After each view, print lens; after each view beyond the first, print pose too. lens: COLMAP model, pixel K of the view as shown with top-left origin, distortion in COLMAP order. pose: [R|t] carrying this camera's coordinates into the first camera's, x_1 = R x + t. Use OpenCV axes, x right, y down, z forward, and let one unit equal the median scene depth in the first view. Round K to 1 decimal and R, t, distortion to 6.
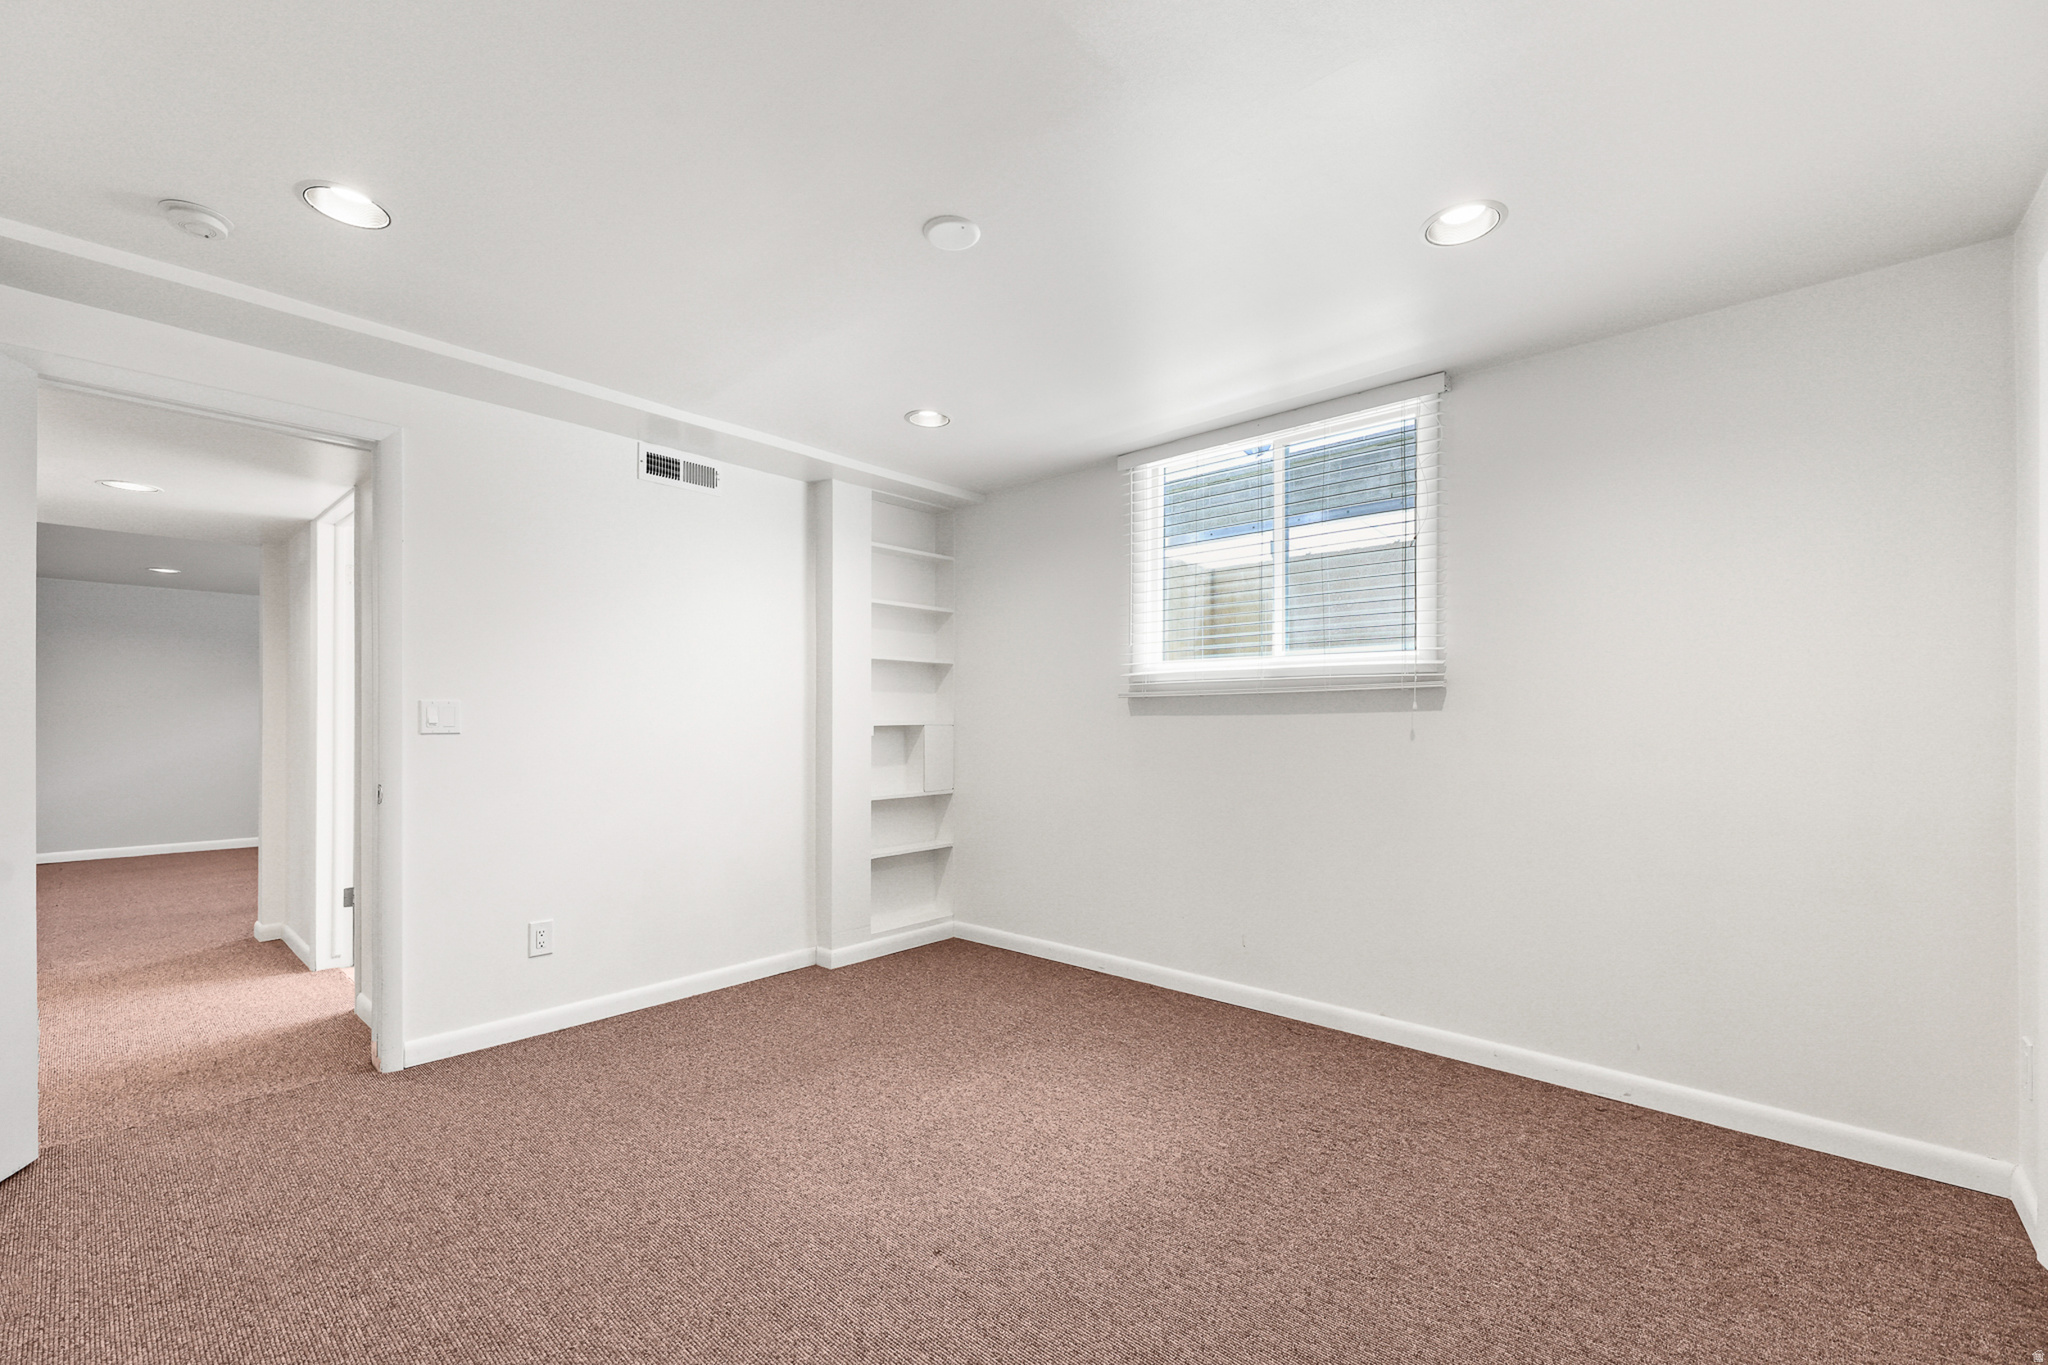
lens RADIAL K [[847.0, 0, 1009.0], [0, 847.0, 711.0], [0, 0, 1]] dist [0.010437, -0.002755]
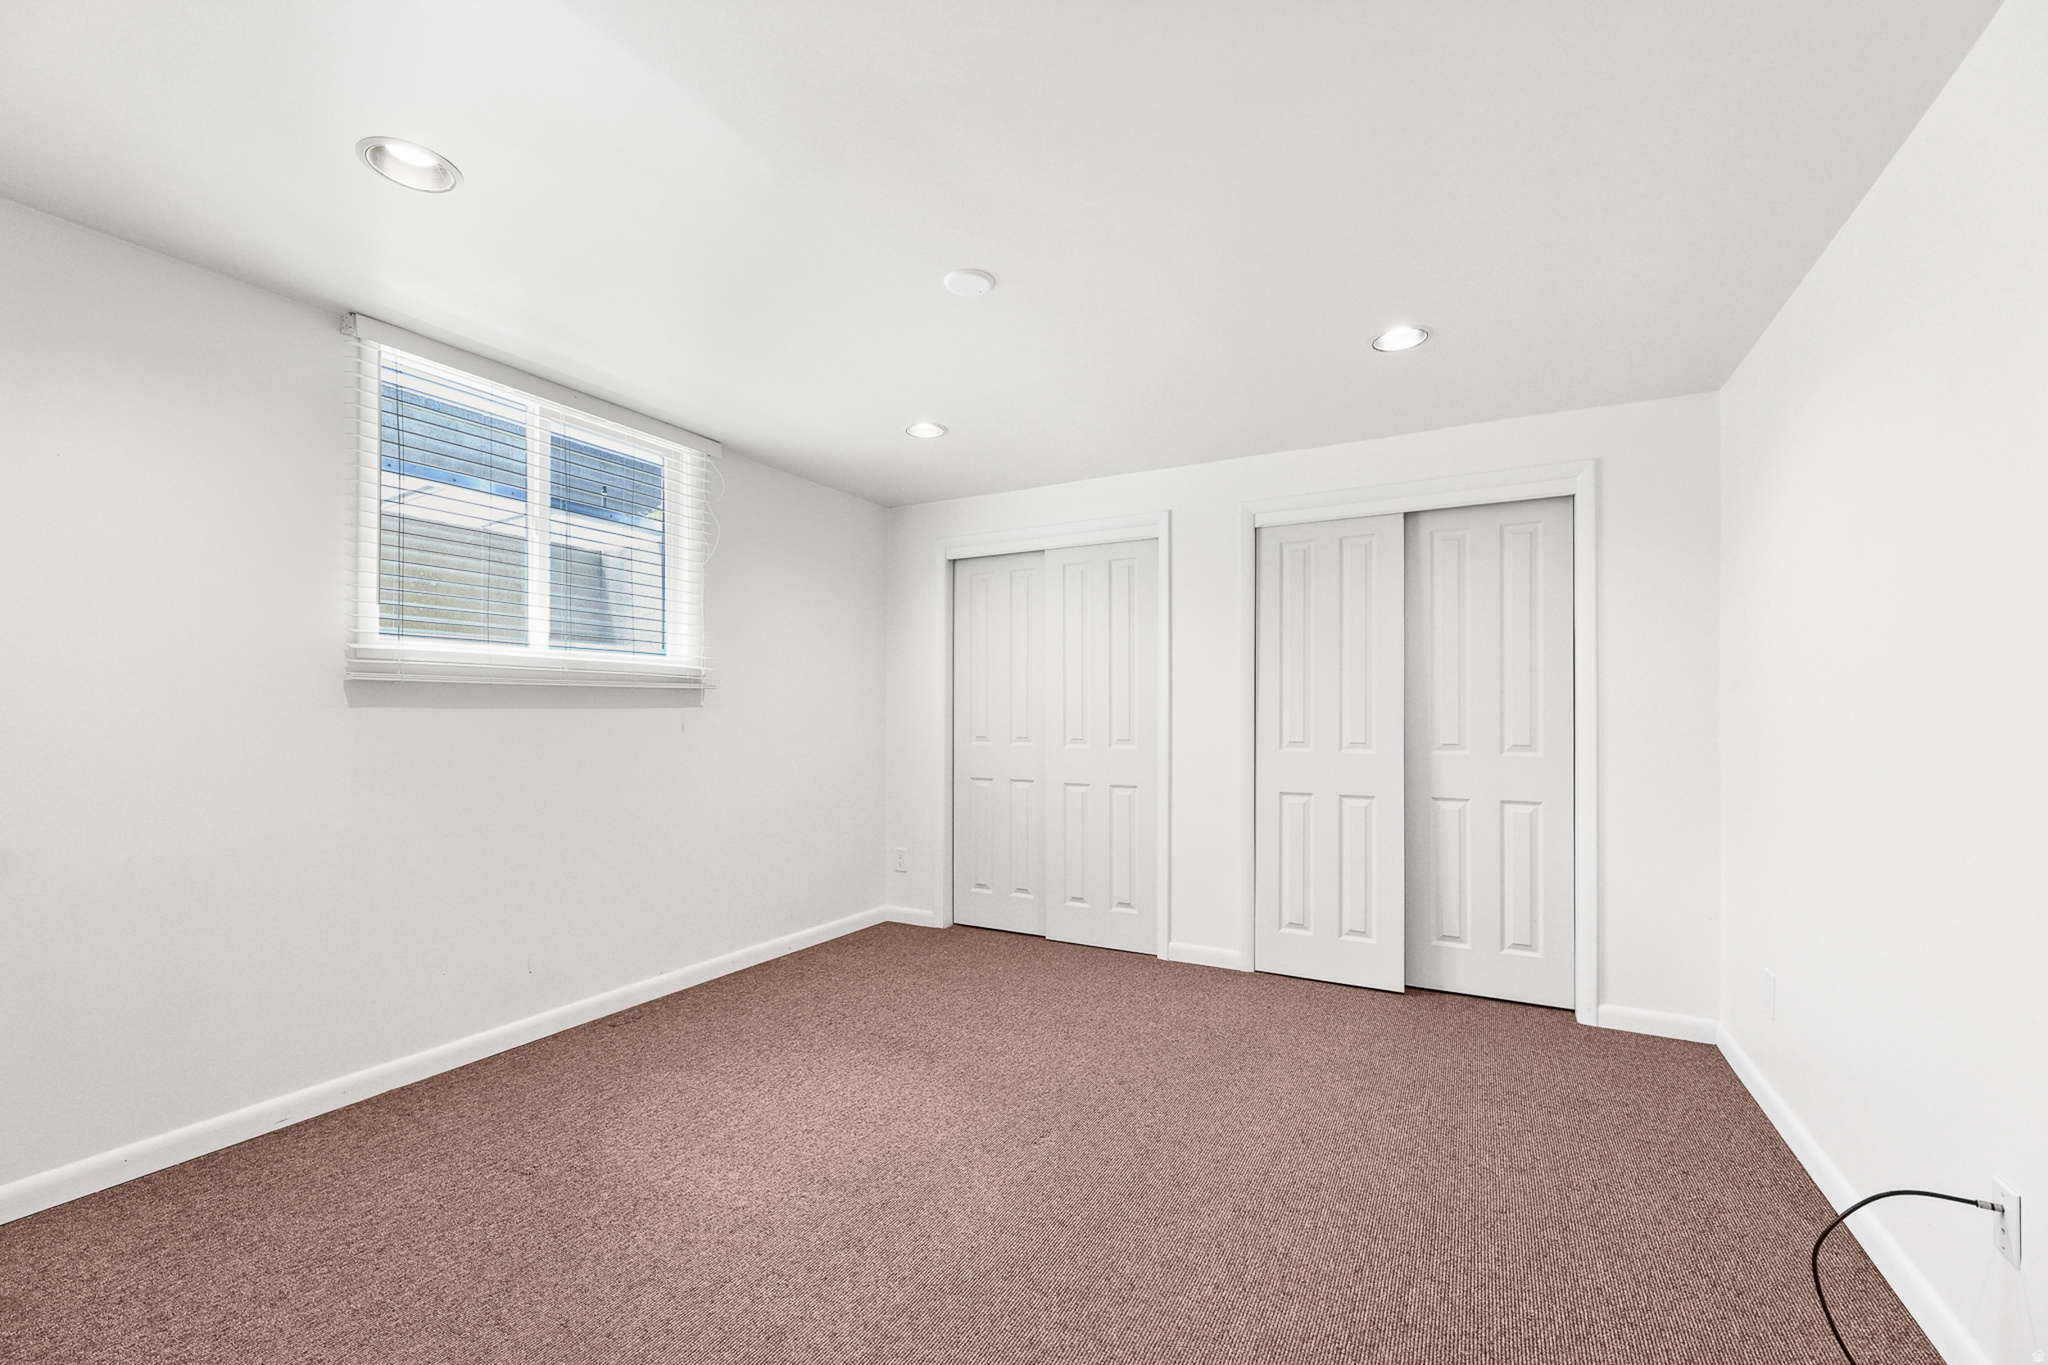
lens RADIAL K [[847.0, 0, 1027.5], [0, 847.0, 702.0], [0, 0, 1]] dist [0.010437, -0.002755]
pose [[-0.245466, 0.015225, 0.969286, -0.763252], [-0.013878, 0.999719, -0.019217, 0.007931], [-0.969306, -0.018169, -0.245186, 0.781118]]
